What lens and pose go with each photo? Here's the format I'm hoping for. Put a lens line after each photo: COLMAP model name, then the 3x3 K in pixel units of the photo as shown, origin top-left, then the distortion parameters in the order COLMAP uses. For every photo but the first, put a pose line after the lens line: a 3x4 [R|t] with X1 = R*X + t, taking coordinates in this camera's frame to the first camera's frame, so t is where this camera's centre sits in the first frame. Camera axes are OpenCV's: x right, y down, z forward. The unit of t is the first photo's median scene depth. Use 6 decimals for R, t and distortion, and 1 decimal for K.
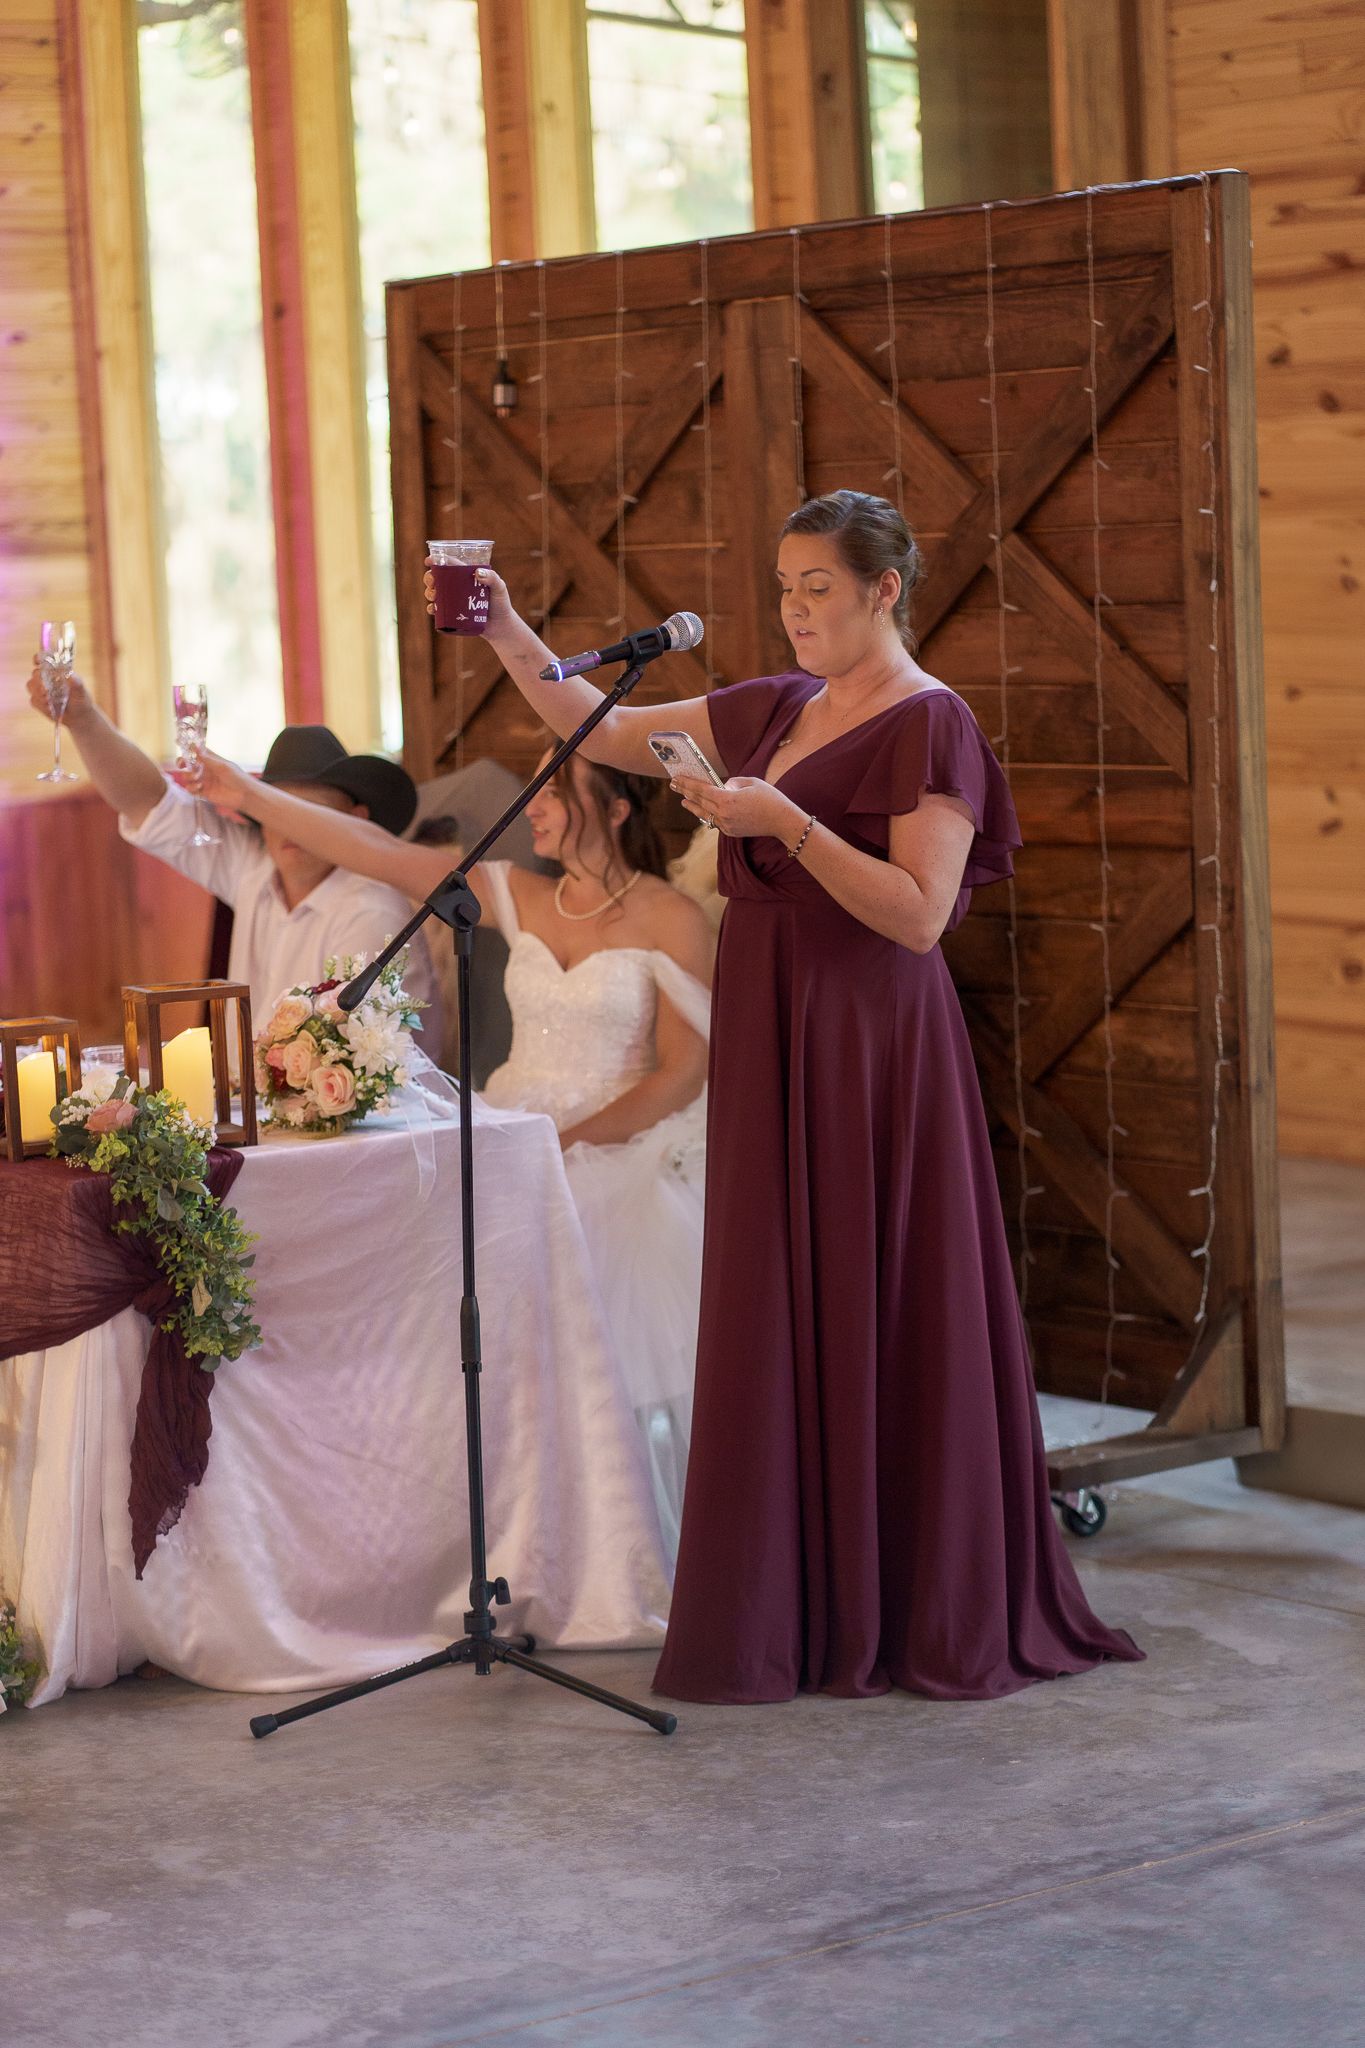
lens RADIAL K [[4859.3, 0, 682.5], [0, 4859.3, 1024.0], [0, 0, 1]] dist [0.069113, -1.590271]
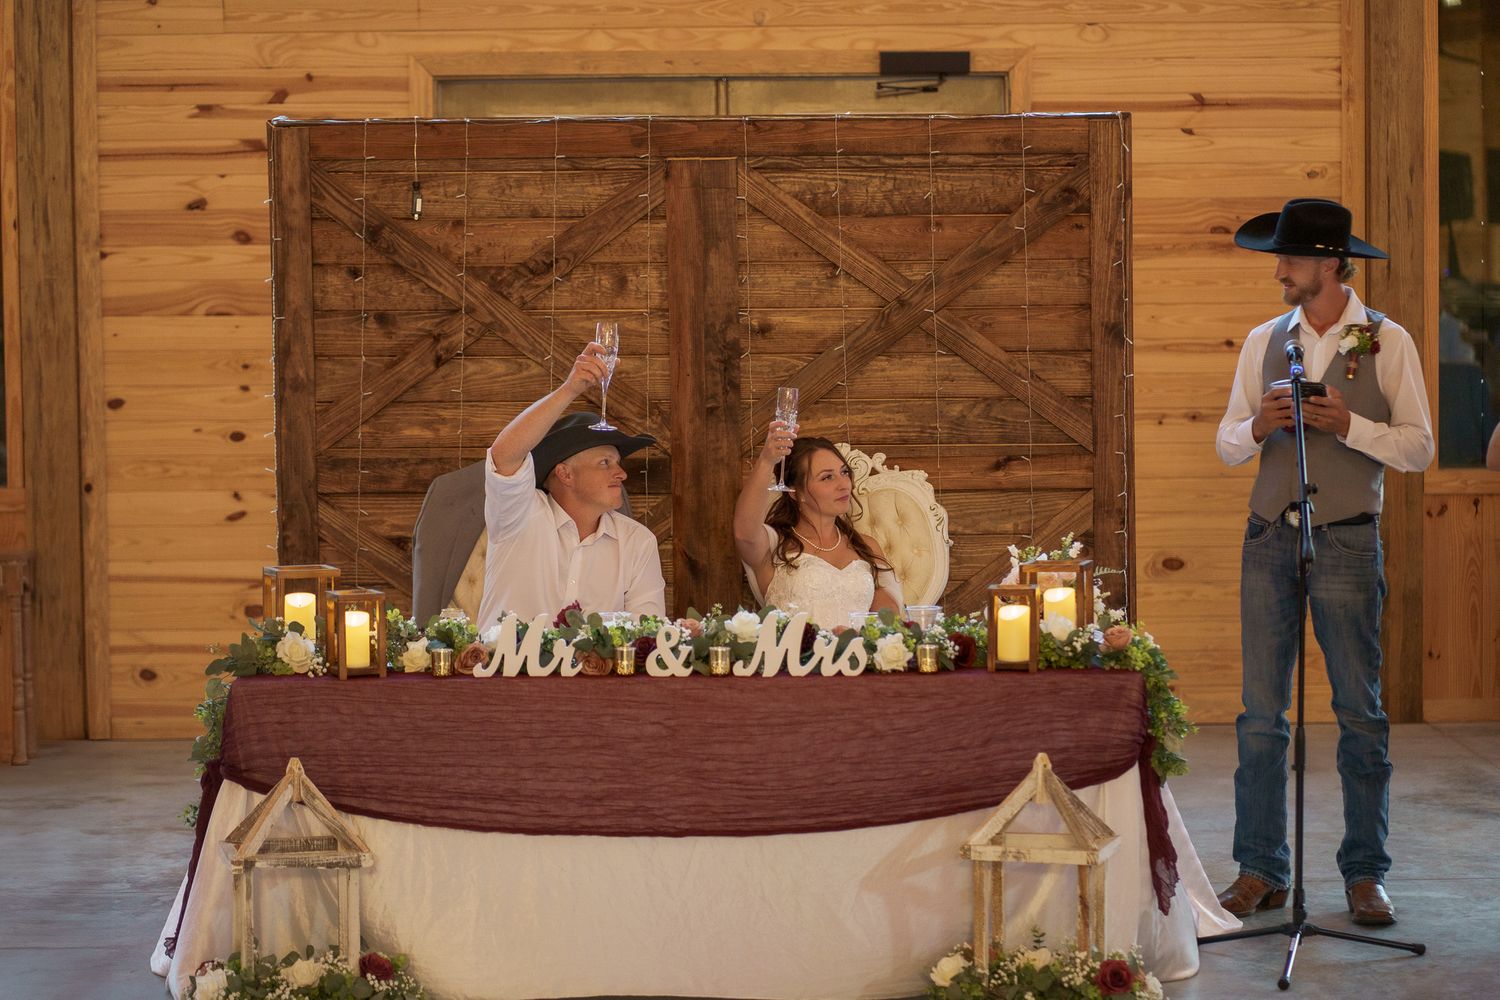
lens RADIAL K [[3559.1, 0, 750.0], [0, 3559.1, 500.0], [0, 0, 1]] dist [0.069113, -1.590271]
pose [[0.577111, -0.004784, 0.816652, -0.970546], [0.062252, 0.997331, -0.038150, 0.008967], [-0.814290, 0.072855, 0.575868, 0.336318]]
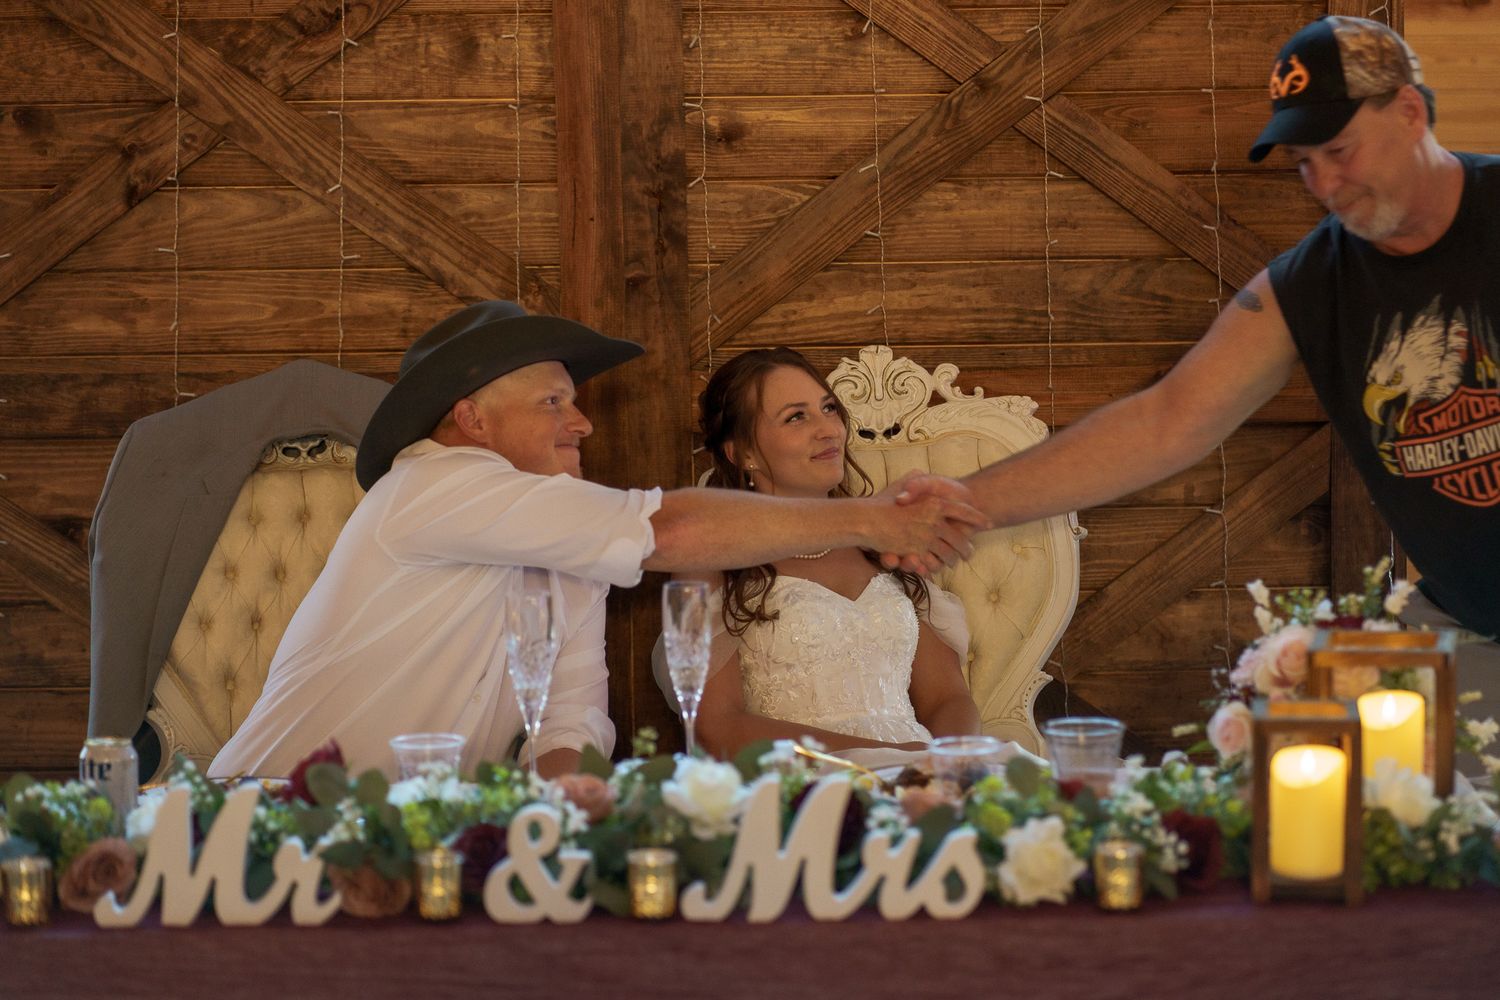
lens RADIAL K [[3559.1, 0, 750.0], [0, 3559.1, 500.0], [0, 0, 1]] dist [0.069113, -1.590271]
pose [[0.561931, -0.052540, 0.825514, -0.520595], [0.067908, 0.997542, 0.017263, -0.038796], [-0.824392, 0.046358, 0.564118, 0.656470]]
